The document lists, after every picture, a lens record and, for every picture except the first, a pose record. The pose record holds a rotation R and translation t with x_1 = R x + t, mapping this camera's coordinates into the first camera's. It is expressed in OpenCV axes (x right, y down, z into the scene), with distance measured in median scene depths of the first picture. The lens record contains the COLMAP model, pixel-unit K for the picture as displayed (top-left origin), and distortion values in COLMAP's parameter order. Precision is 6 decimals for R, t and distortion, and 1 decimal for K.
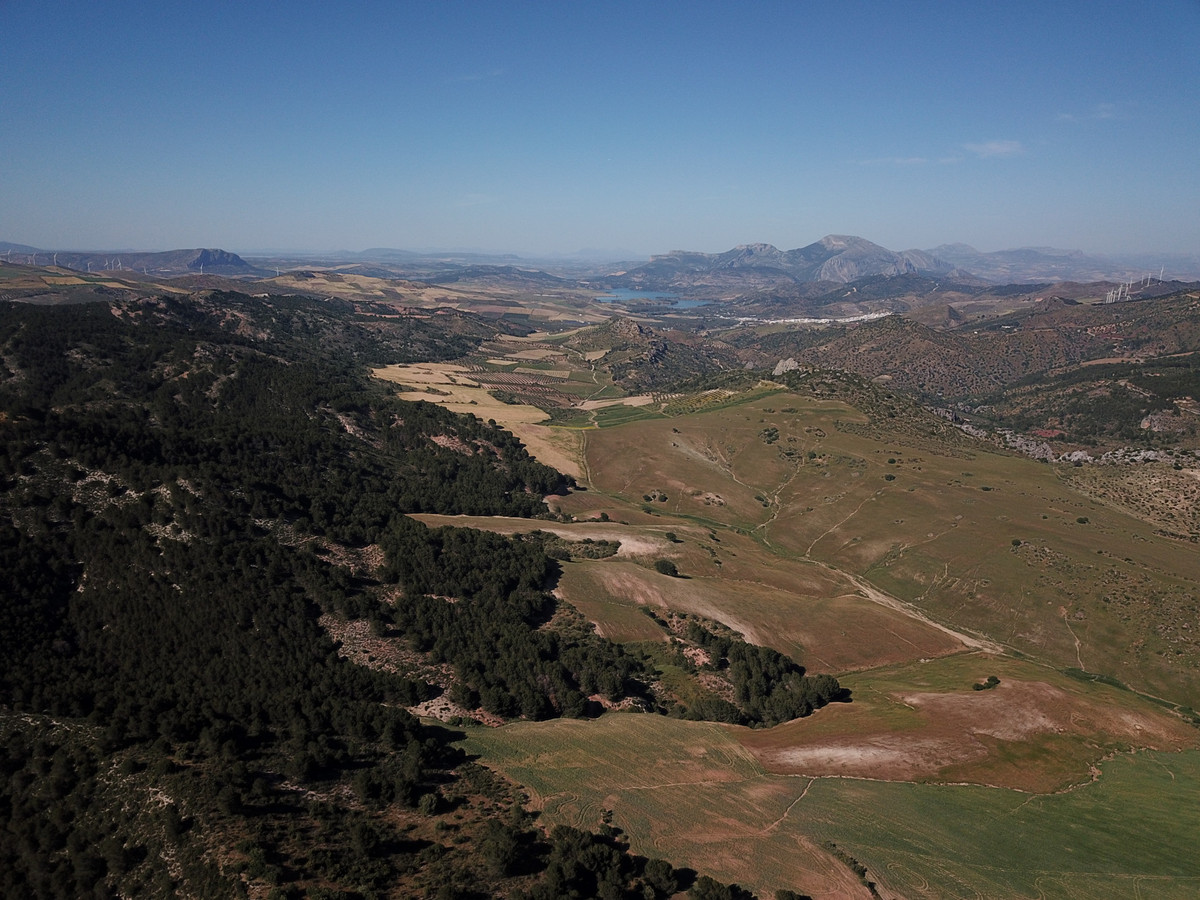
lens RADIAL K [[918.2, 0, 601.8], [0, 918.2, 459.1], [0, 0, 1]] dist [0.012026, -0.007912]
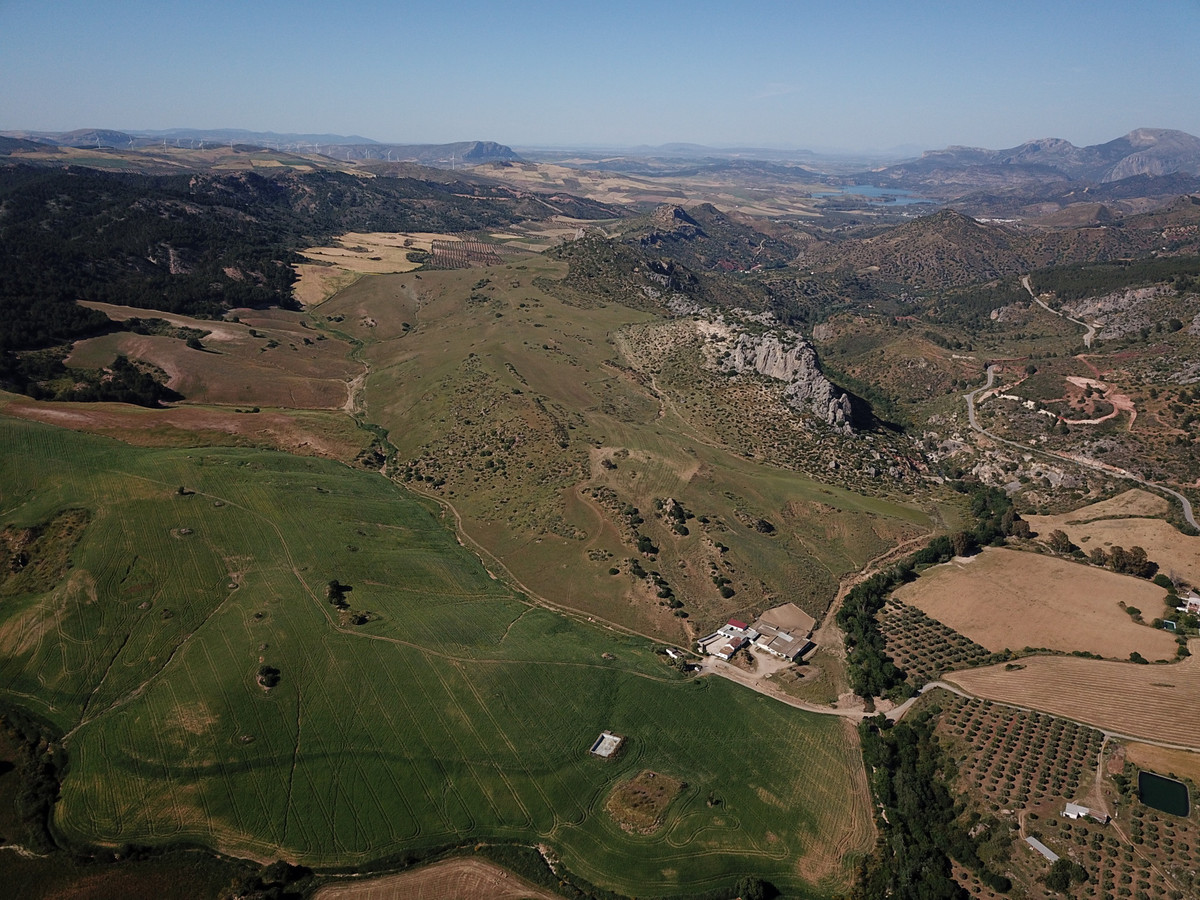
lens RADIAL K [[918.2, 0, 603.5], [0, 918.2, 457.4], [0, 0, 1]] dist [0.012026, -0.007912]
pose [[0.944921, 0.111282, -0.307800, 0.402358], [-0.079048, 0.990179, 0.115316, 0.026375], [0.317610, -0.084633, 0.944437, -0.074309]]
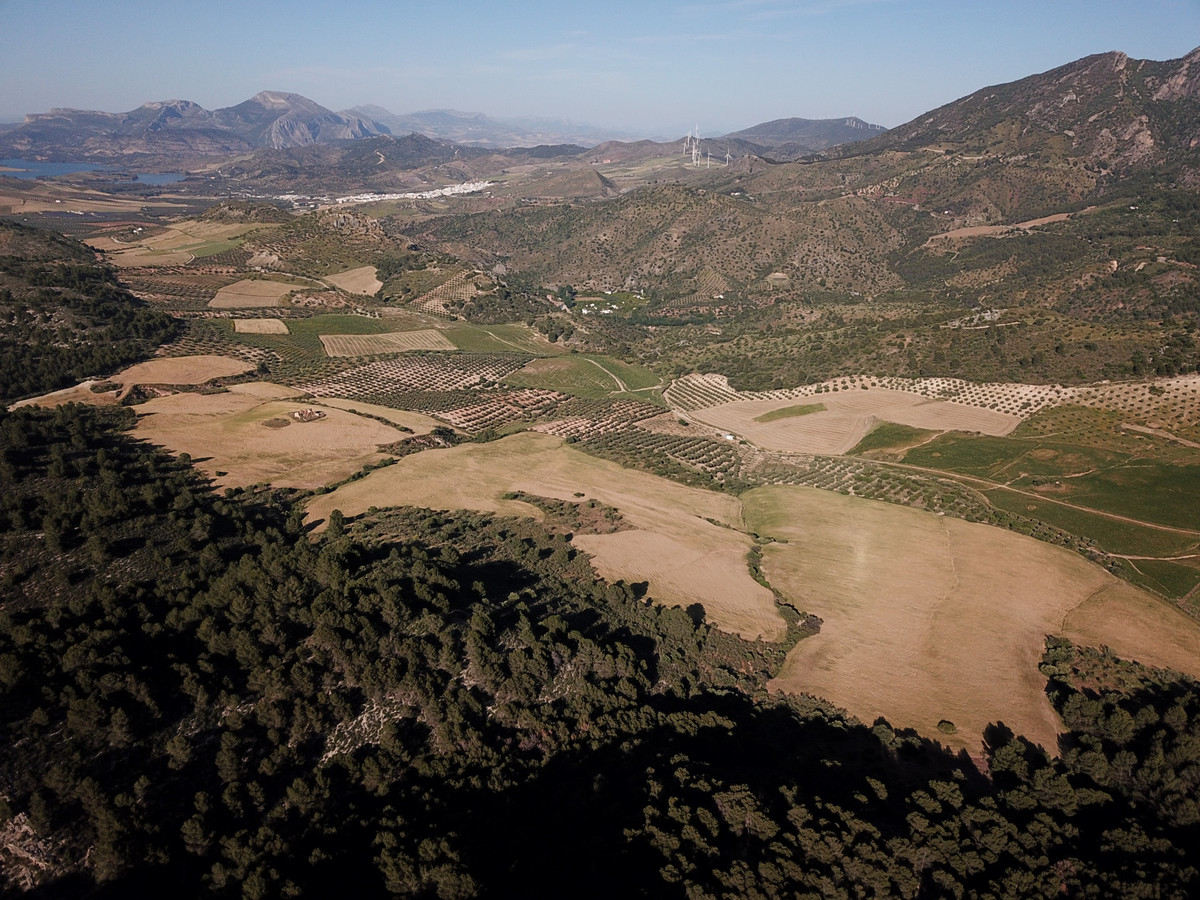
lens RADIAL K [[918.2, 0, 602.0], [0, 918.2, 451.7], [0, 0, 1]] dist [0.012026, -0.007912]
pose [[0.806091, -0.202806, 0.555955, -0.248940], [0.129627, 0.977141, 0.168501, -0.105075], [-0.577420, -0.063760, 0.813954, 0.549039]]
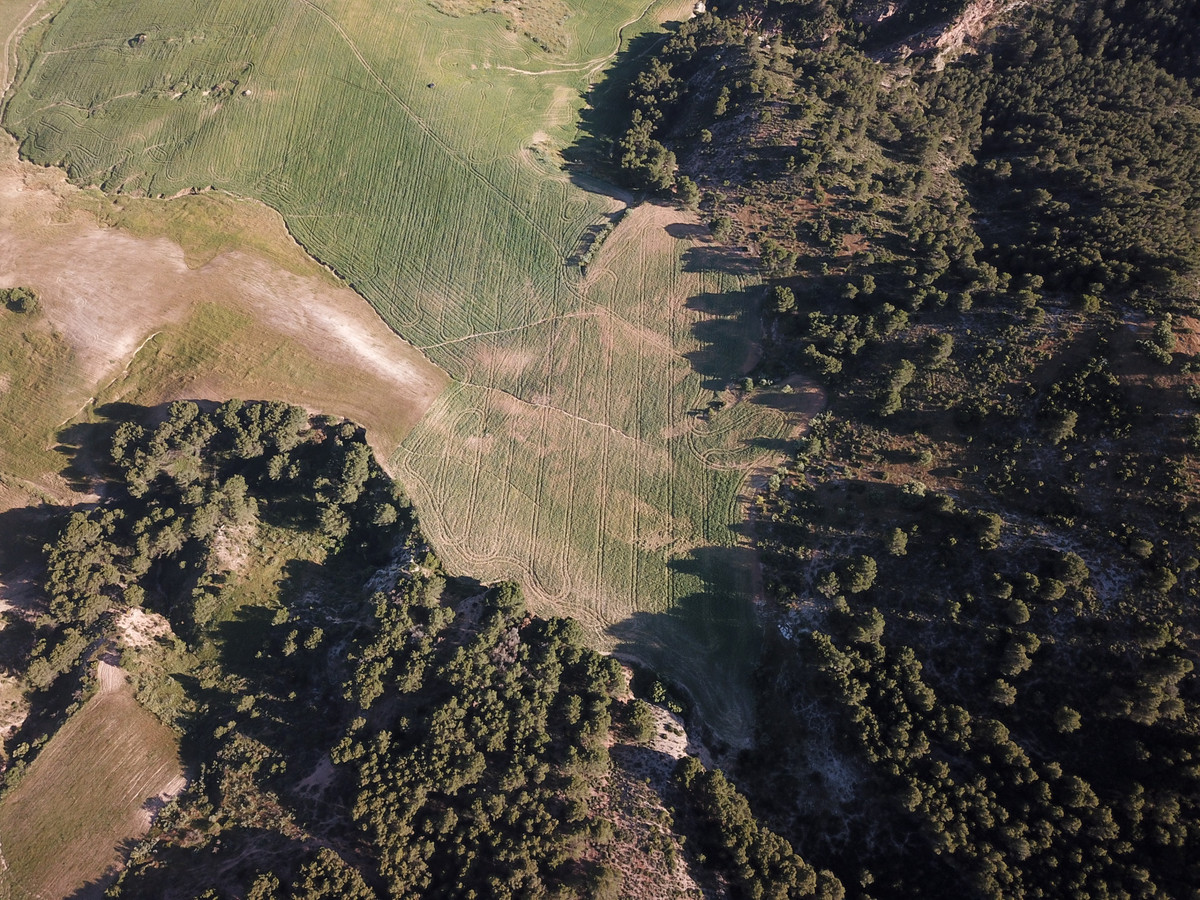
lens RADIAL K [[918.2, 0, 598.9], [0, 918.2, 459.1], [0, 0, 1]] dist [0.012026, -0.007912]
pose [[-0.587636, -0.704881, 0.397275, -0.055895], [0.178607, 0.365878, 0.913364, -0.073631], [-0.789167, 0.607681, -0.089106, 0.216443]]
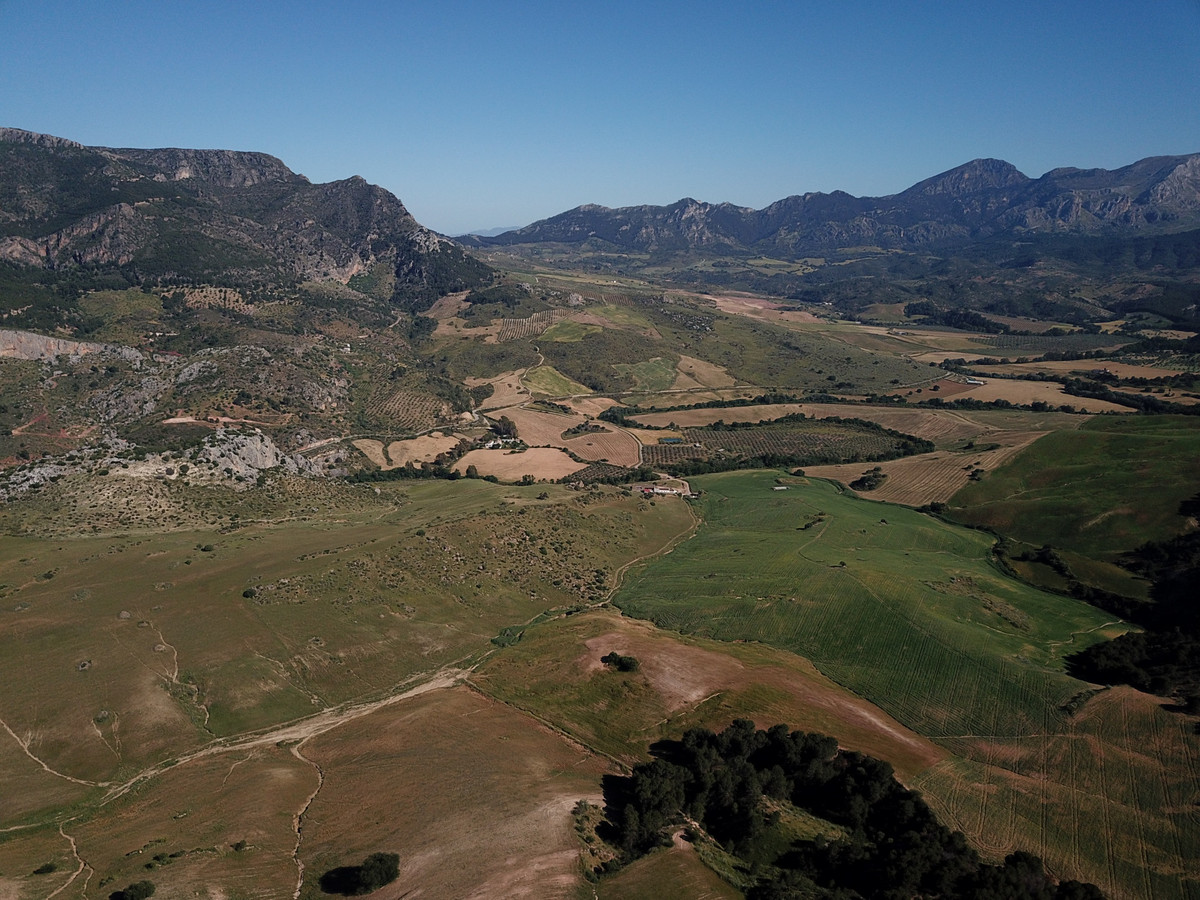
lens RADIAL K [[918.2, 0, 602.7], [0, 918.2, 457.2], [0, 0, 1]] dist [0.012026, -0.007912]
pose [[-0.219665, -0.253854, 0.941969, -0.127500], [0.212854, 0.929819, 0.300217, -0.073489], [-0.952072, 0.266449, -0.150215, 0.306303]]
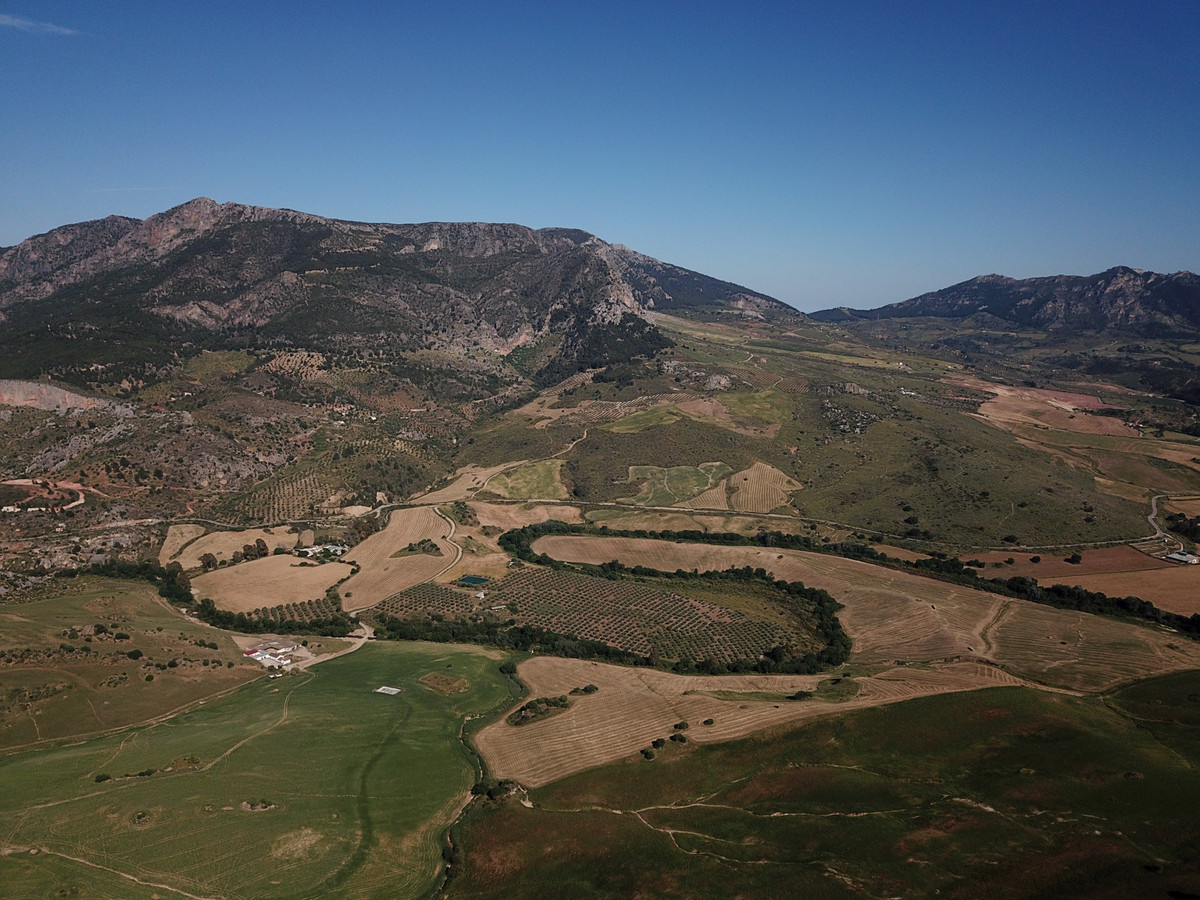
lens RADIAL K [[918.2, 0, 604.6], [0, 918.2, 456.3], [0, 0, 1]] dist [0.012026, -0.007912]
pose [[0.306751, -0.175931, 0.935389, 0.063400], [0.206824, 0.971606, 0.114917, 0.016529], [-0.929047, 0.158209, 0.334428, -0.066286]]
